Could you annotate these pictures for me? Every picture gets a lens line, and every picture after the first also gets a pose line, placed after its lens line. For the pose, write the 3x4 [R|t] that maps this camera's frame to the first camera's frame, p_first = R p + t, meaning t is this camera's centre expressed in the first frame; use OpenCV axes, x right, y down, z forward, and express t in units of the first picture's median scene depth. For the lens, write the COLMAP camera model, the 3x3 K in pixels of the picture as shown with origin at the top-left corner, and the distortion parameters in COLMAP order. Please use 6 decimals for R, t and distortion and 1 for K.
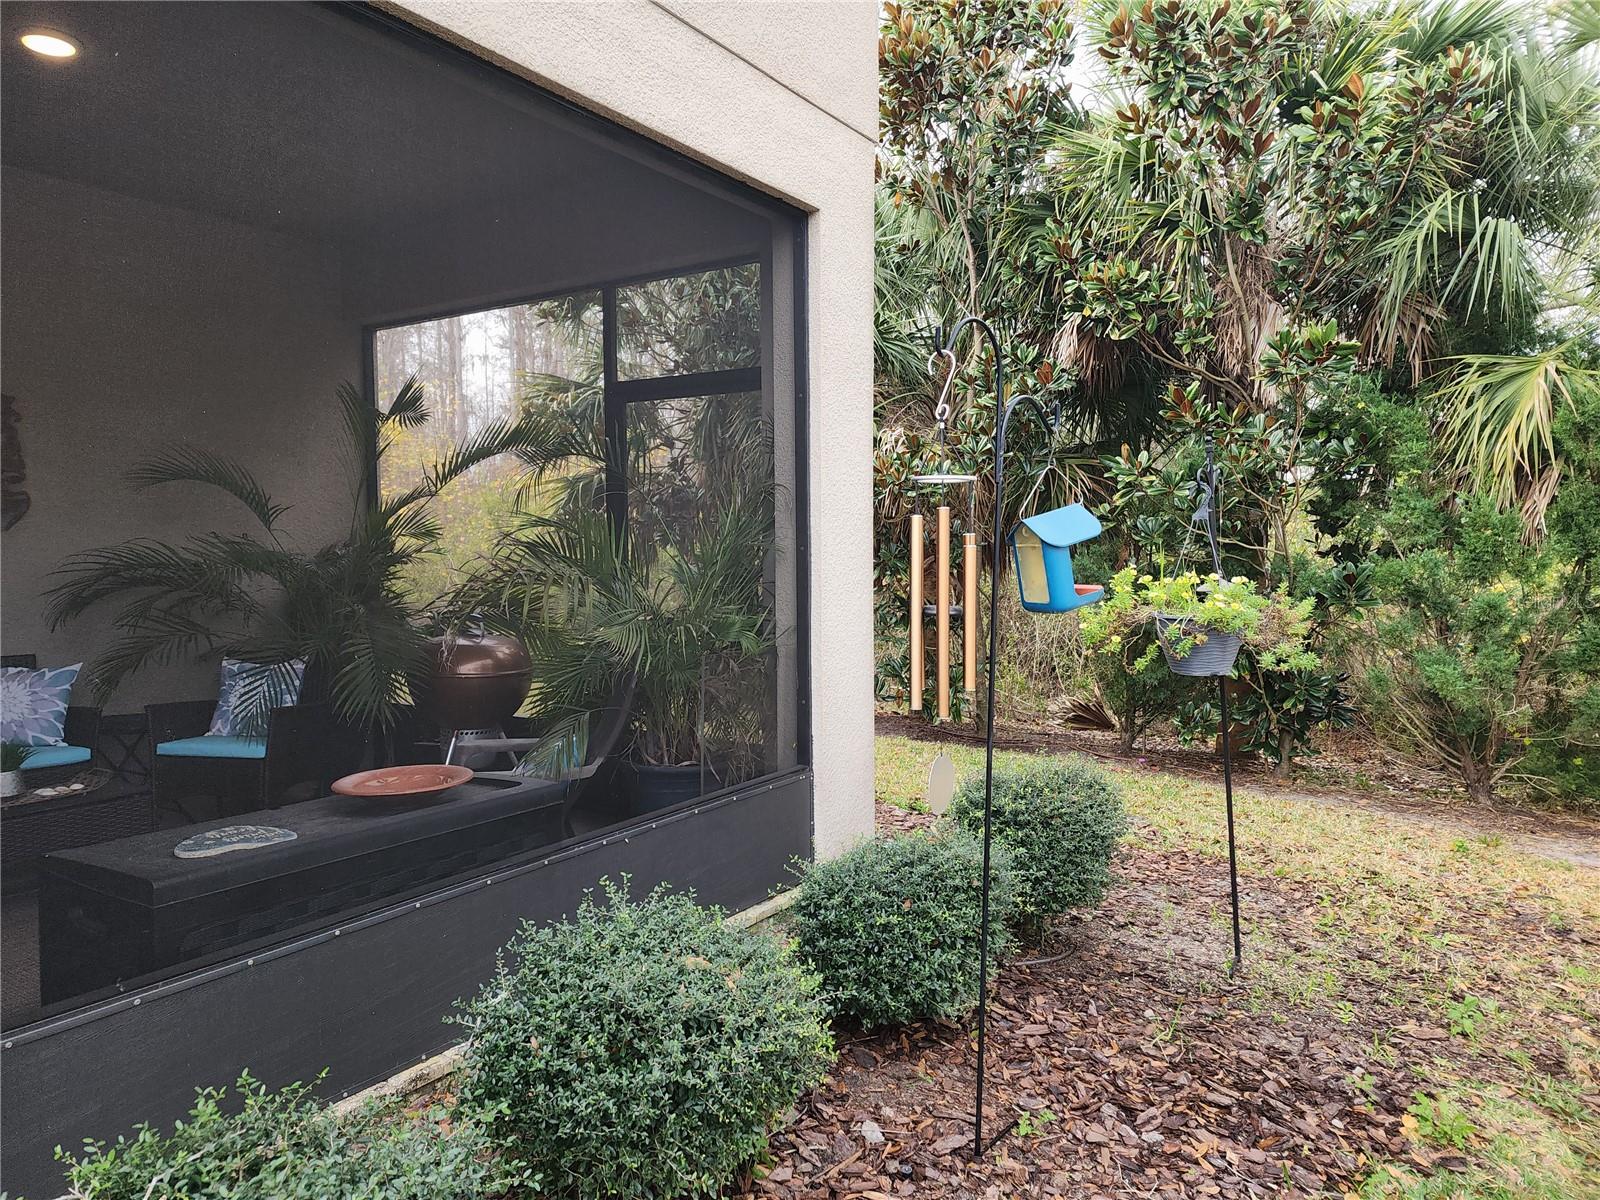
lens RADIAL K [[1080.9, 0, 800.0], [0, 1080.9, 600.0], [0, 0, 1]] dist [0.079250, -0.070060]
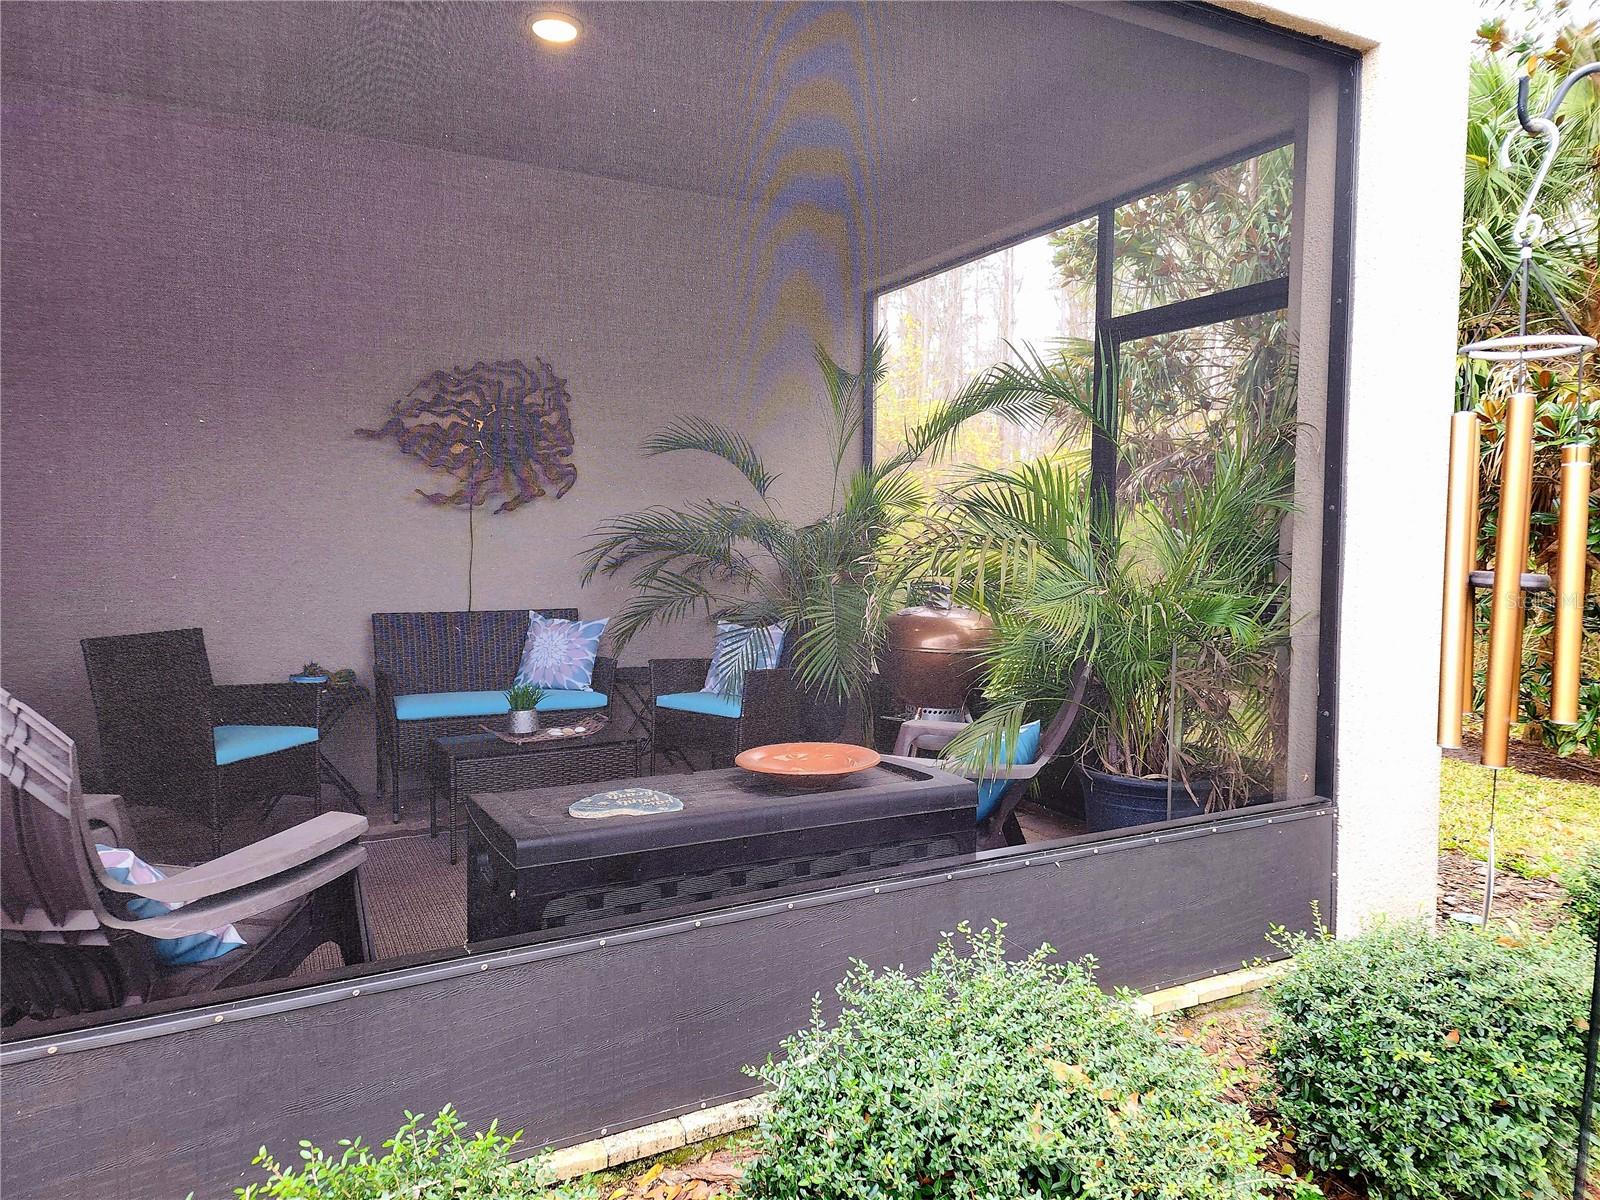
lens RADIAL K [[1080.9, 0, 800.0], [0, 1080.9, 600.0], [0, 0, 1]] dist [0.079250, -0.070060]
pose [[0.880554, 0.037963, -0.472423, 0.043004], [-0.030400, 0.999258, 0.023634, 0.009987], [0.472969, -0.006449, 0.881055, 0.174409]]
